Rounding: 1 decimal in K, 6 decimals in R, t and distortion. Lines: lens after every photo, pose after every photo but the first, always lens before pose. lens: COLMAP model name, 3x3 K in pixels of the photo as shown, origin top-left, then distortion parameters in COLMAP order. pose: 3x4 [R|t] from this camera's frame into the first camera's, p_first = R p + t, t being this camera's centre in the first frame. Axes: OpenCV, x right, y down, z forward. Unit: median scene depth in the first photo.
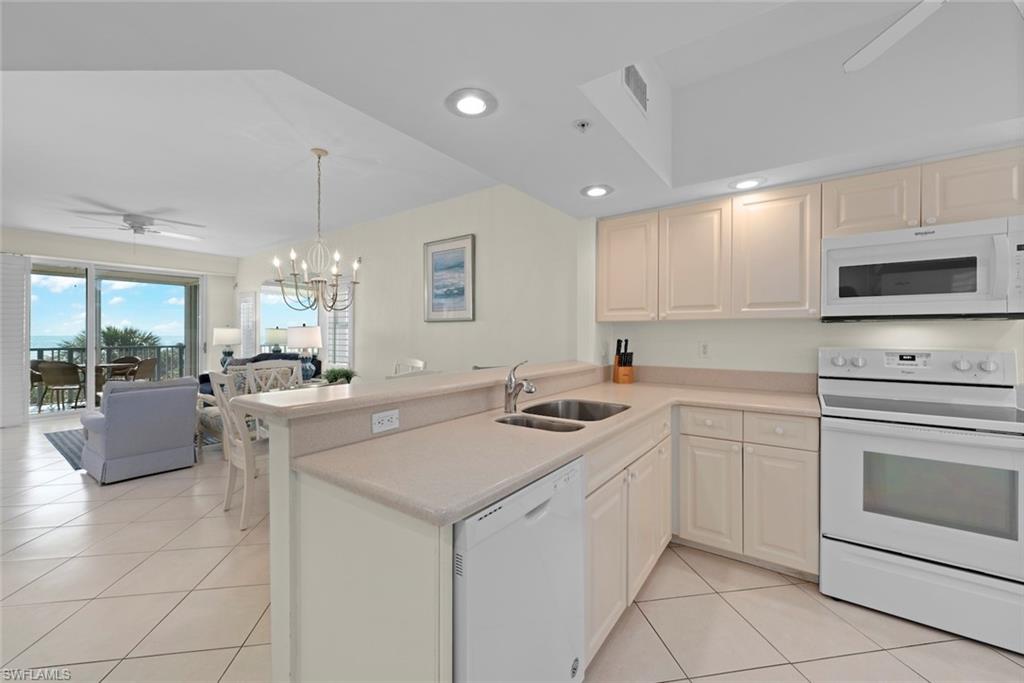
lens RADIAL K [[391.4, 0, 520.7], [0, 391.4, 337.6], [0, 0, 1]] dist [0.000242, 0.001133]
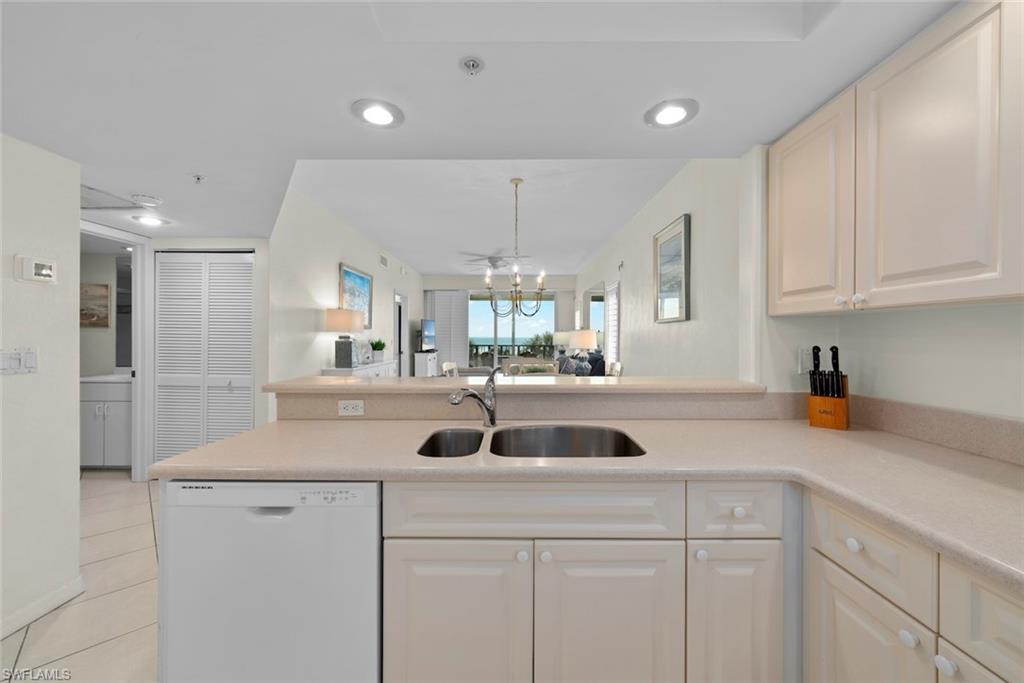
lens RADIAL K [[391.4, 0, 527.0], [0, 391.4, 338.1], [0, 0, 1]] dist [0.000242, 0.001133]
pose [[0.588781, 0.003346, -0.808285, 0.606960], [-0.007140, 0.999974, -0.001062, -0.004434], [0.808261, 0.006396, 0.588790, 0.455906]]
